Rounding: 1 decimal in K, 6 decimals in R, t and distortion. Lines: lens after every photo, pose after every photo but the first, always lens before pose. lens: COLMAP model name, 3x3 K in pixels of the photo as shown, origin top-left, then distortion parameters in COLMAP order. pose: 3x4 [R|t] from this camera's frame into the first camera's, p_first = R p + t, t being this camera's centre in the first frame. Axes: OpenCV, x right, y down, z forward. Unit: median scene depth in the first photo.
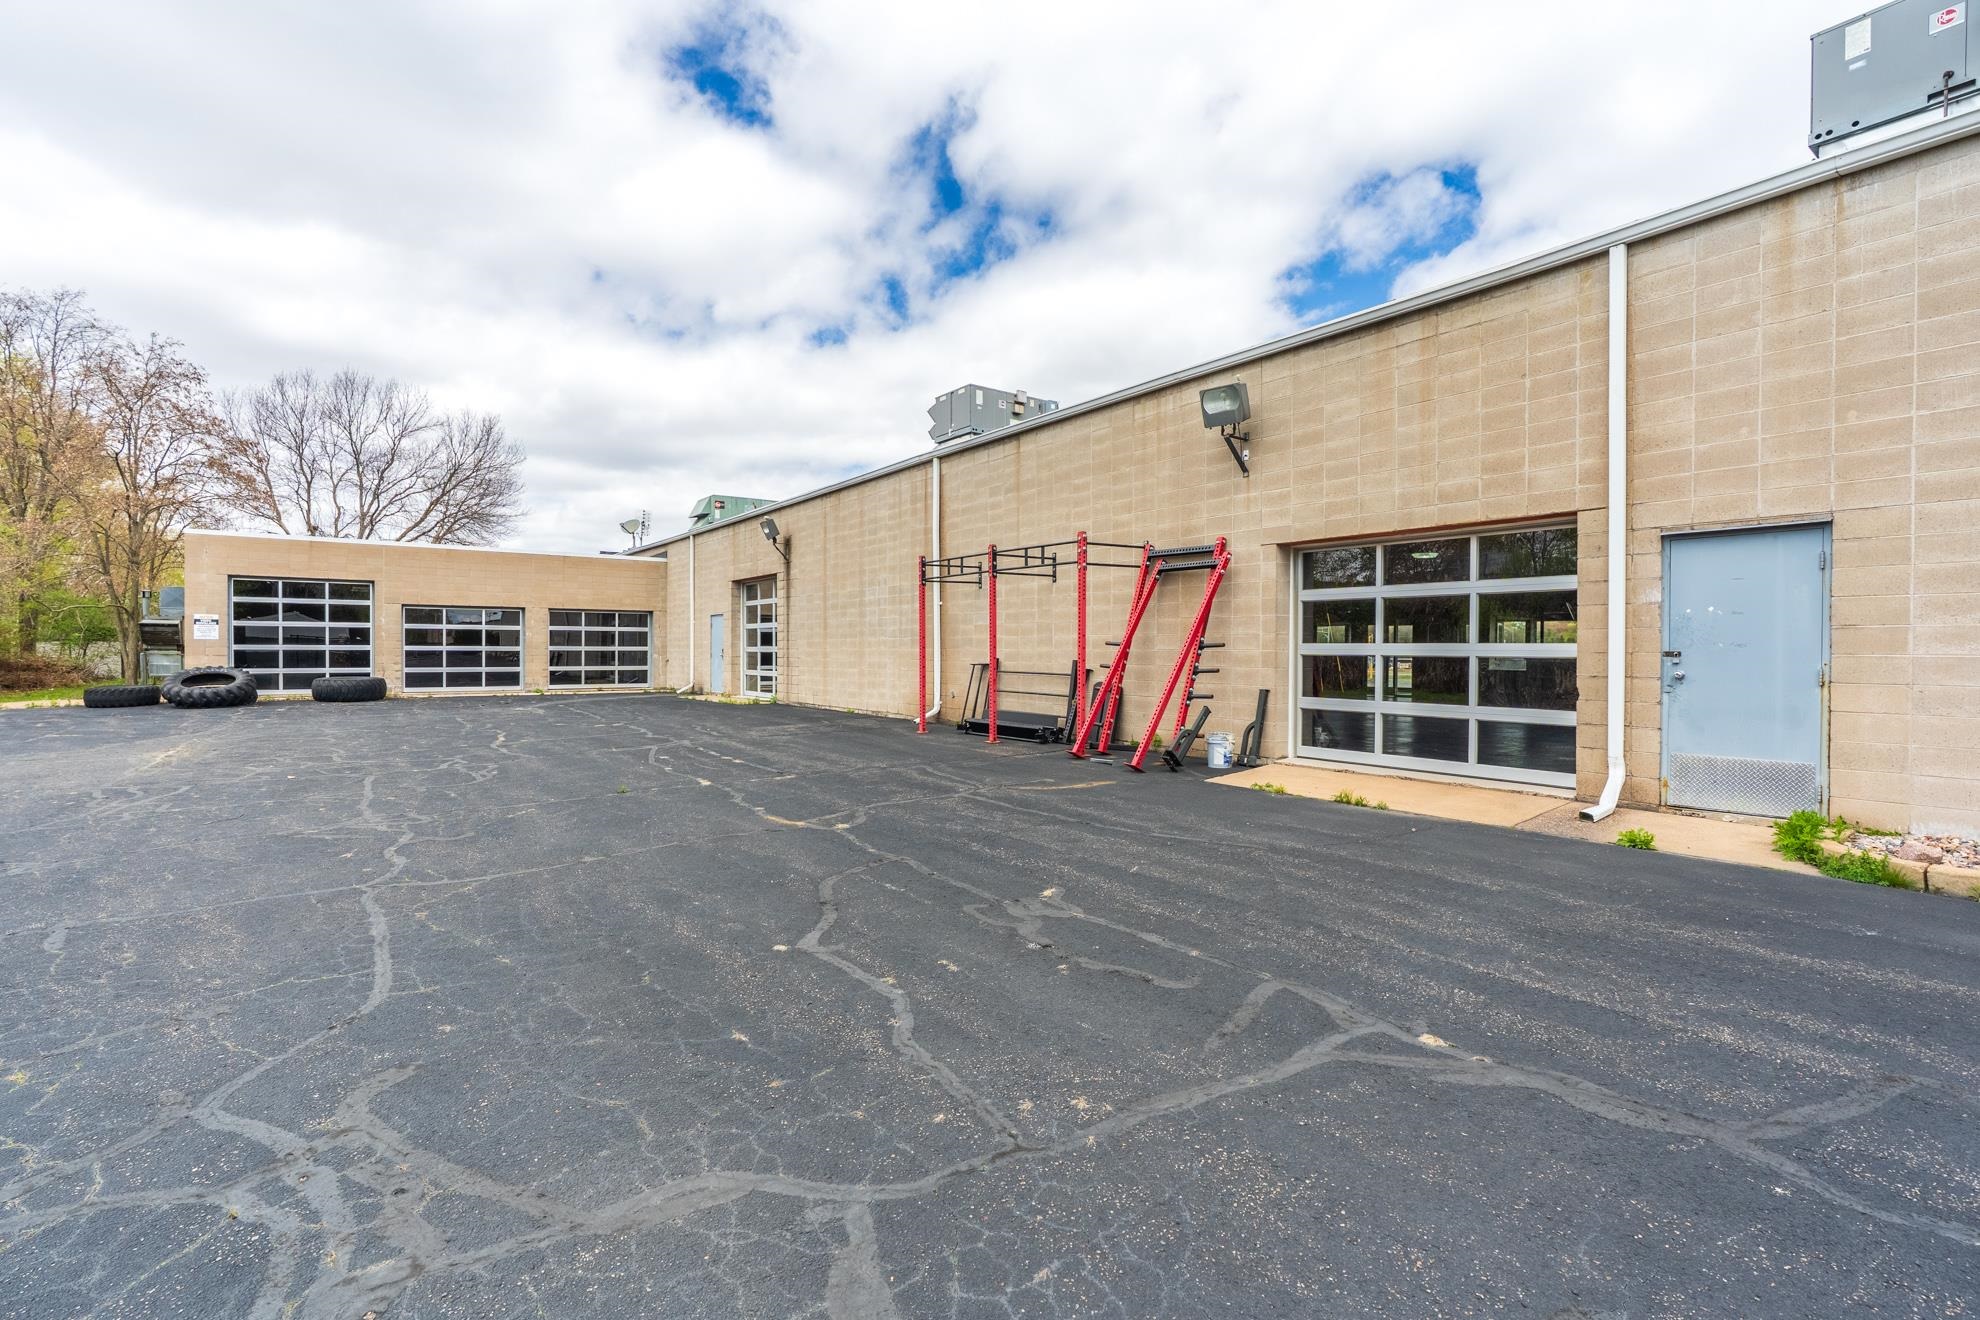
lens RADIAL K [[905.5, 0, 986.3], [0, 905.5, 651.1], [0, 0, 1]] dist [-0.004104, 0.001190]
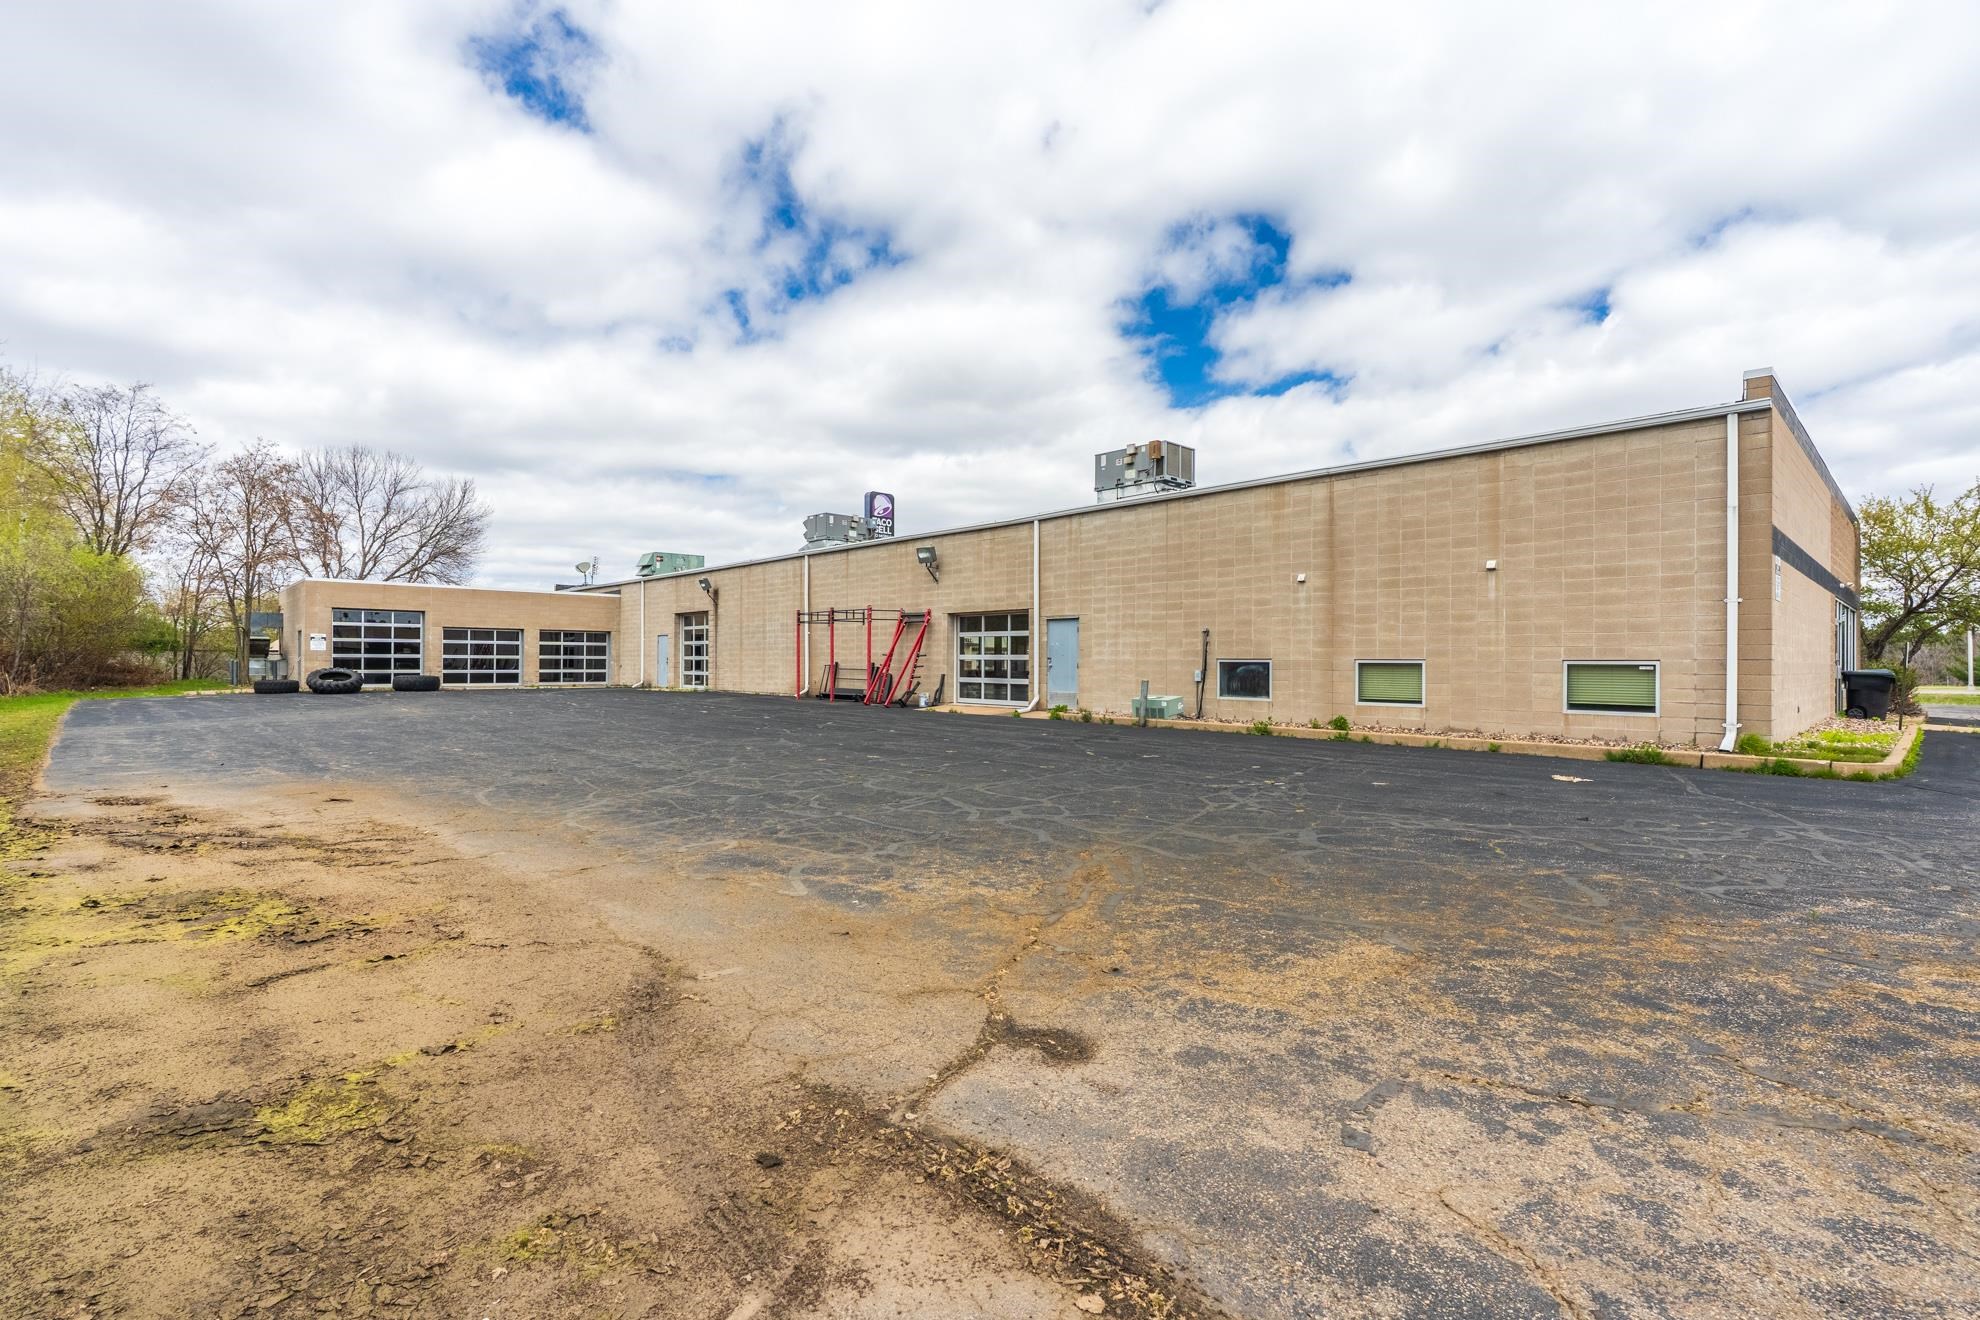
lens RADIAL K [[905.5, 0, 989.9], [0, 905.5, 657.7], [0, 0, 1]] dist [-0.004104, 0.001190]
pose [[0.991706, 0.002876, 0.128497, 0.076025], [-0.002100, 0.999979, -0.006171, 0.008500], [-0.128512, 0.005850, 0.991691, -0.854875]]
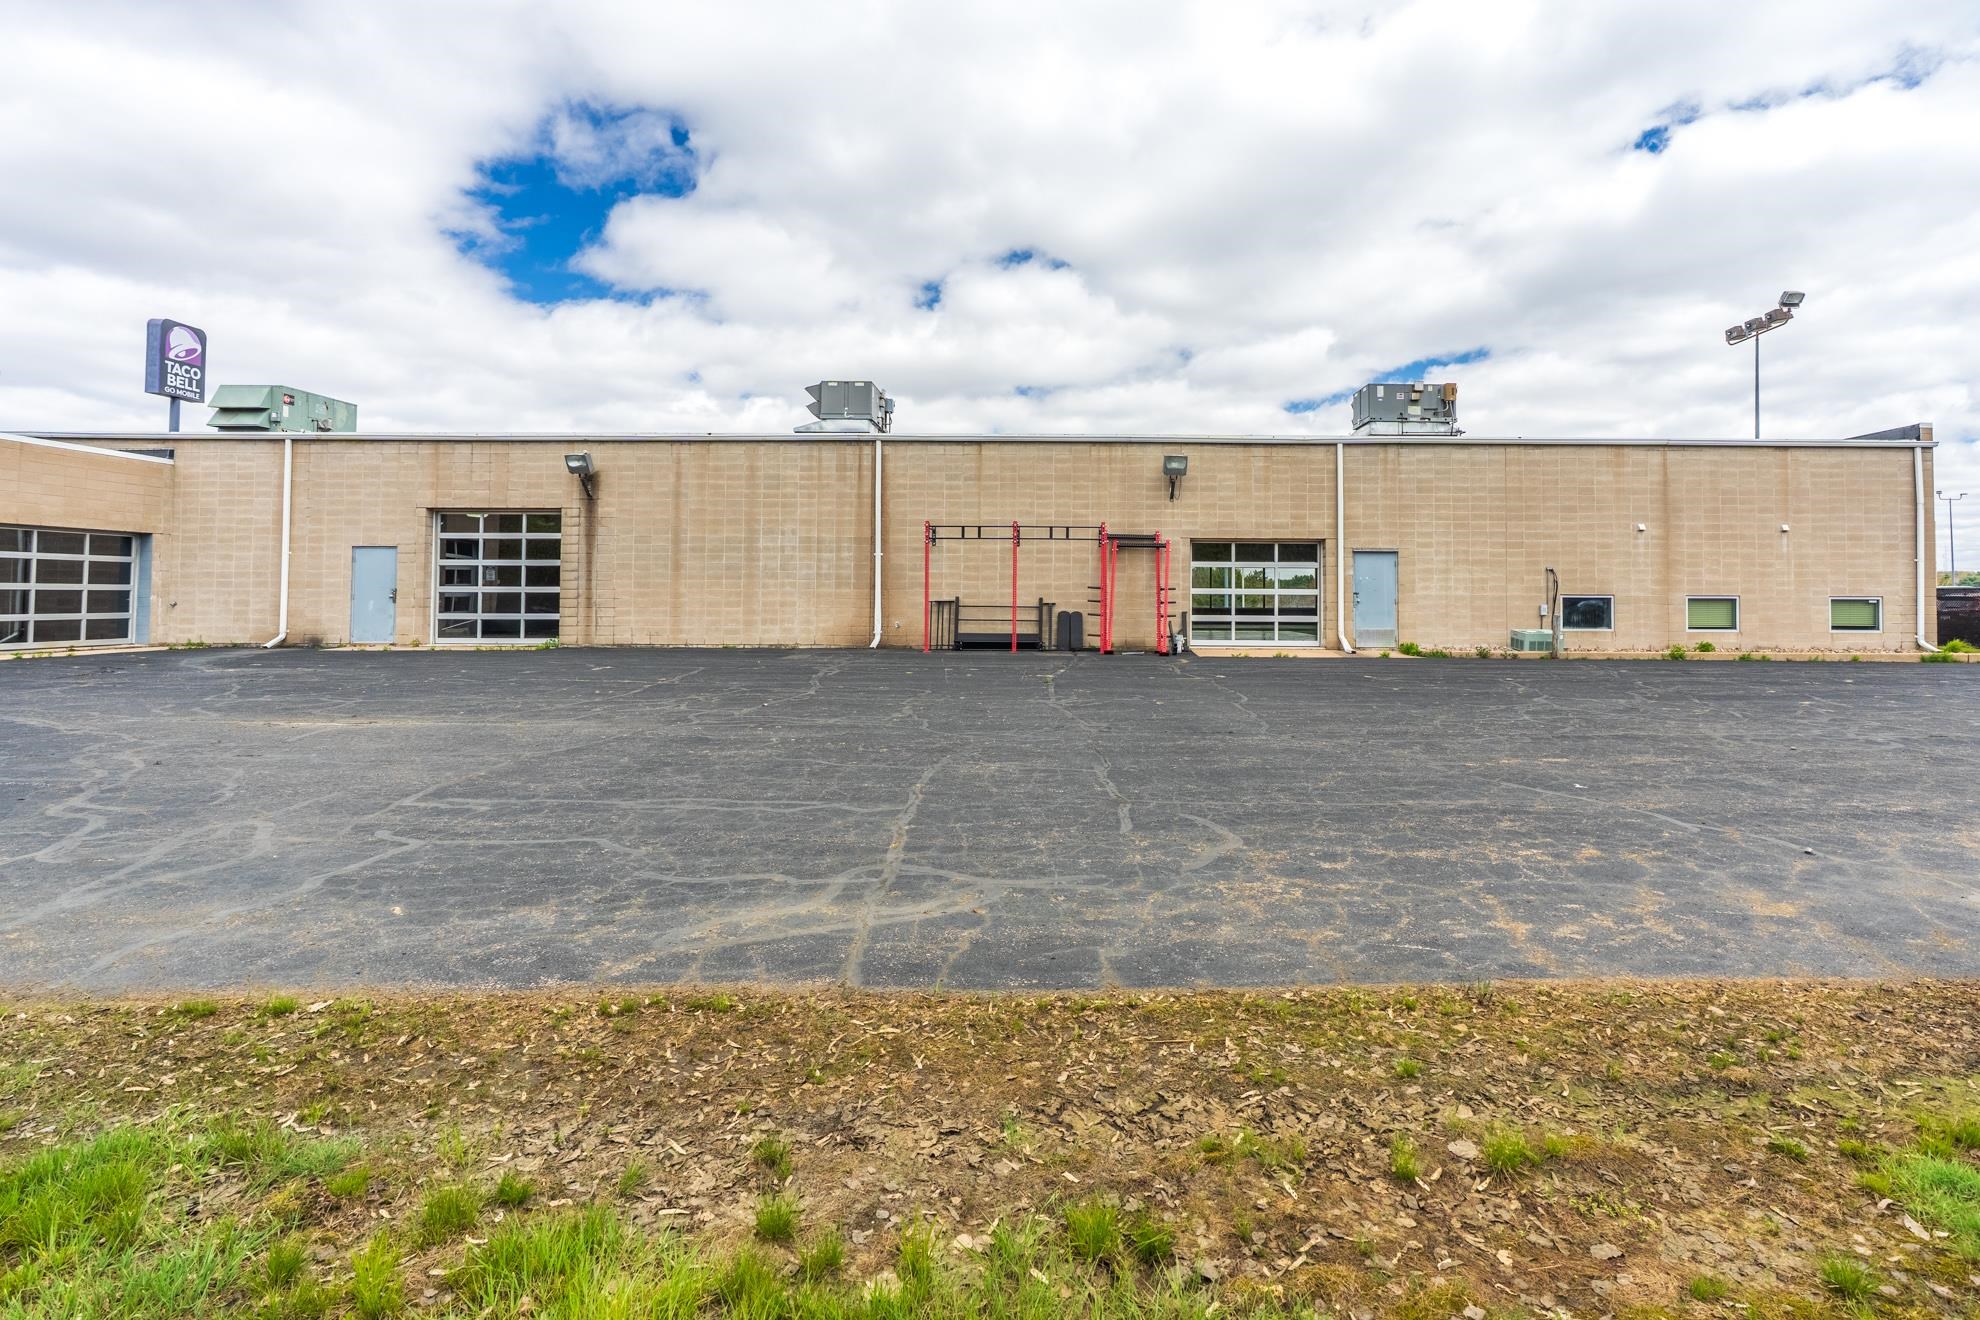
lens RADIAL K [[905.5, 0, 1049.1], [0, 905.5, 566.1], [0, 0, 1]] dist [-0.004104, 0.001190]
pose [[0.577357, 0.023389, 0.816157, -0.906540], [-0.001308, 0.999615, -0.027721, -0.001222], [-0.816491, 0.014937, 0.577165, 0.066710]]
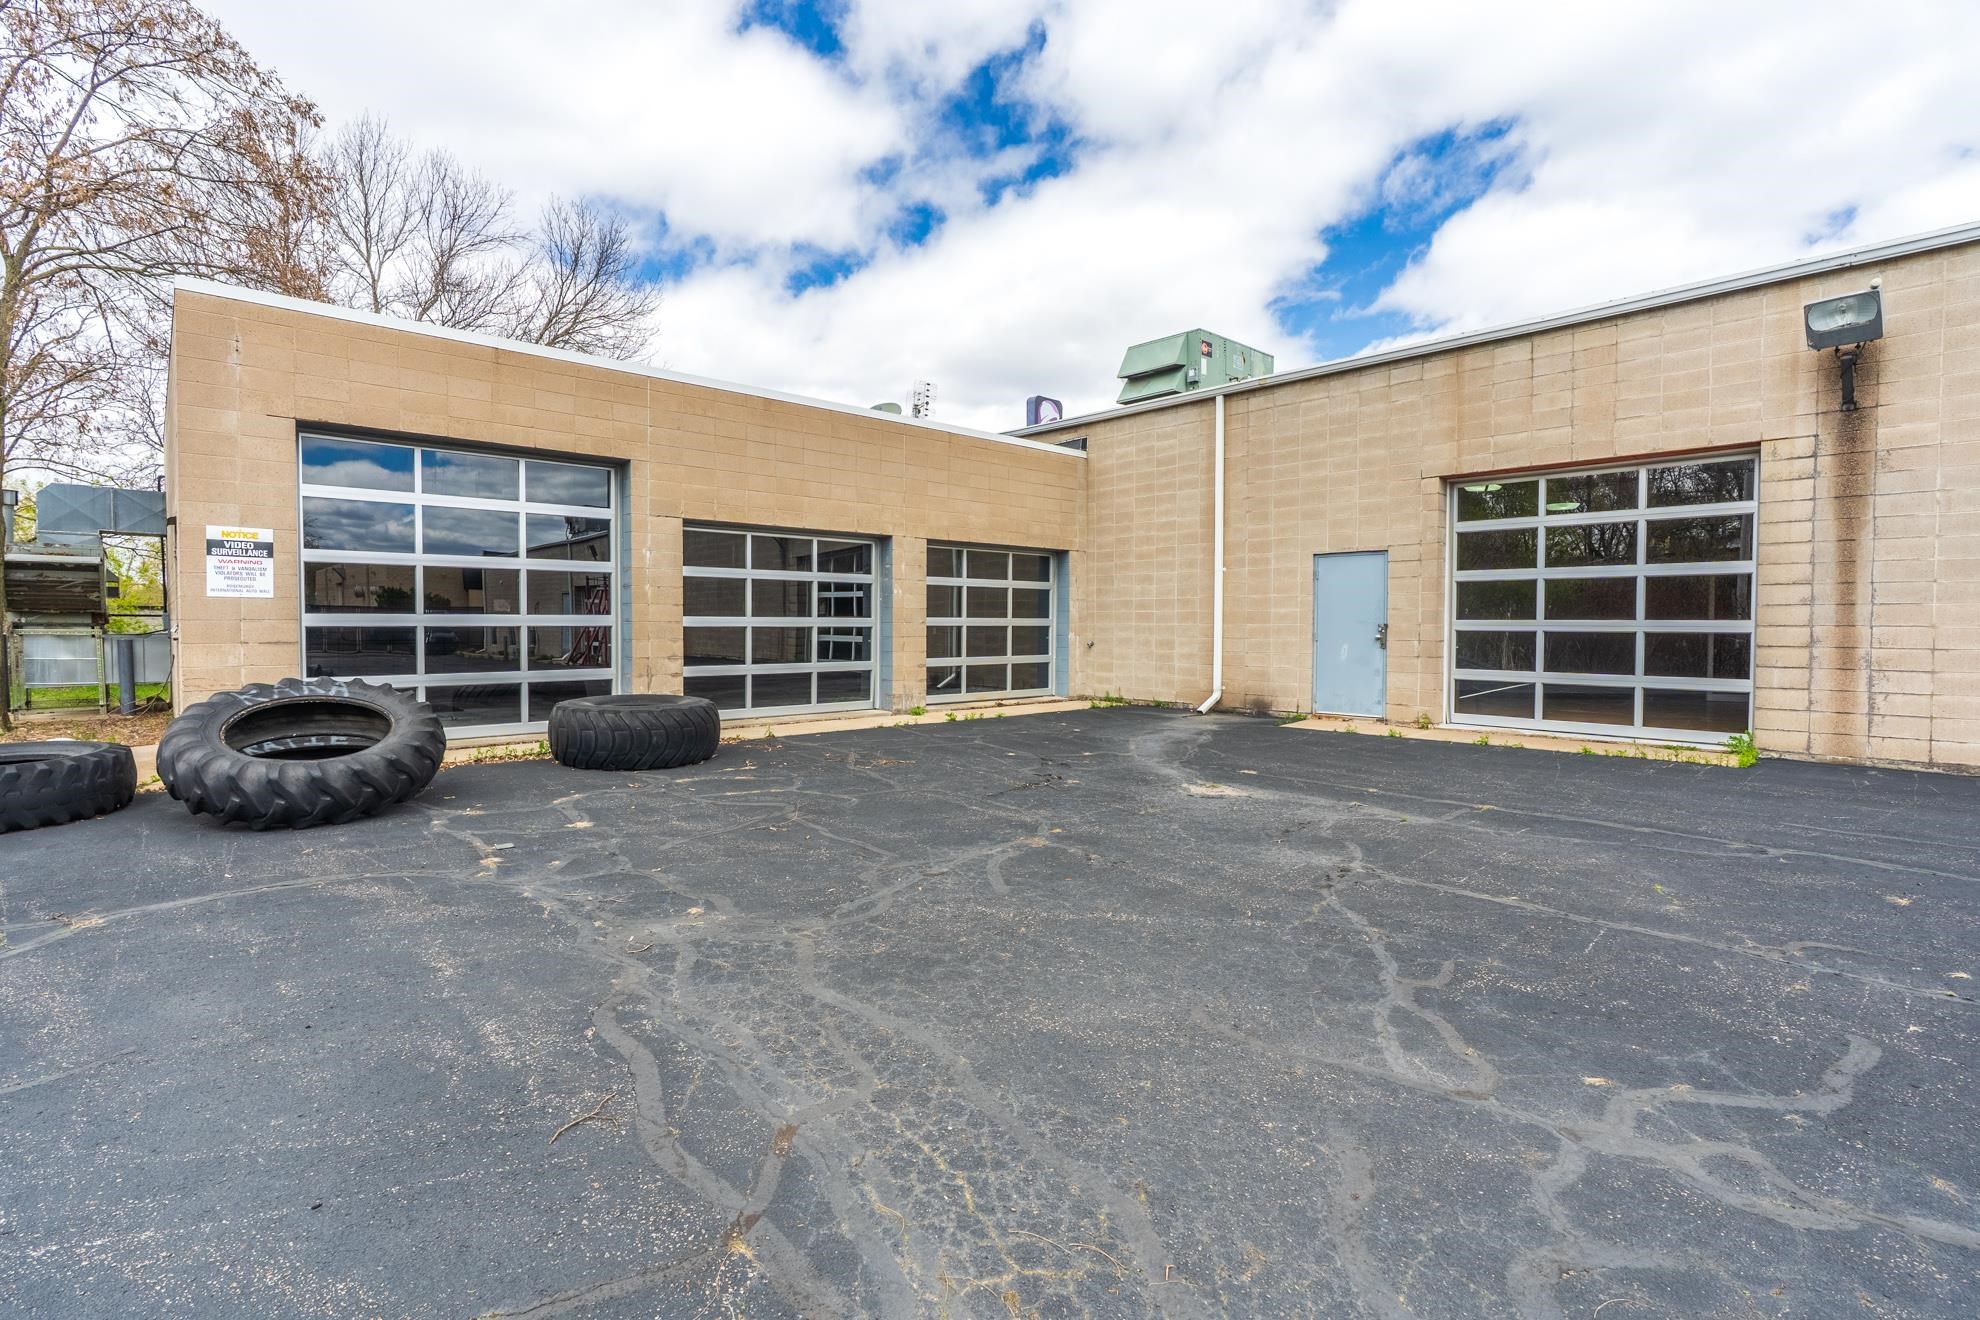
lens RADIAL K [[905.5, 0, 965.8], [0, 905.5, 643.5], [0, 0, 1]] dist [-0.004104, 0.001190]
pose [[0.994139, -0.002290, 0.108085, -0.819900], [-0.000379, 0.999696, 0.024665, -0.005326], [-0.108109, -0.024562, 0.993836, 0.816322]]
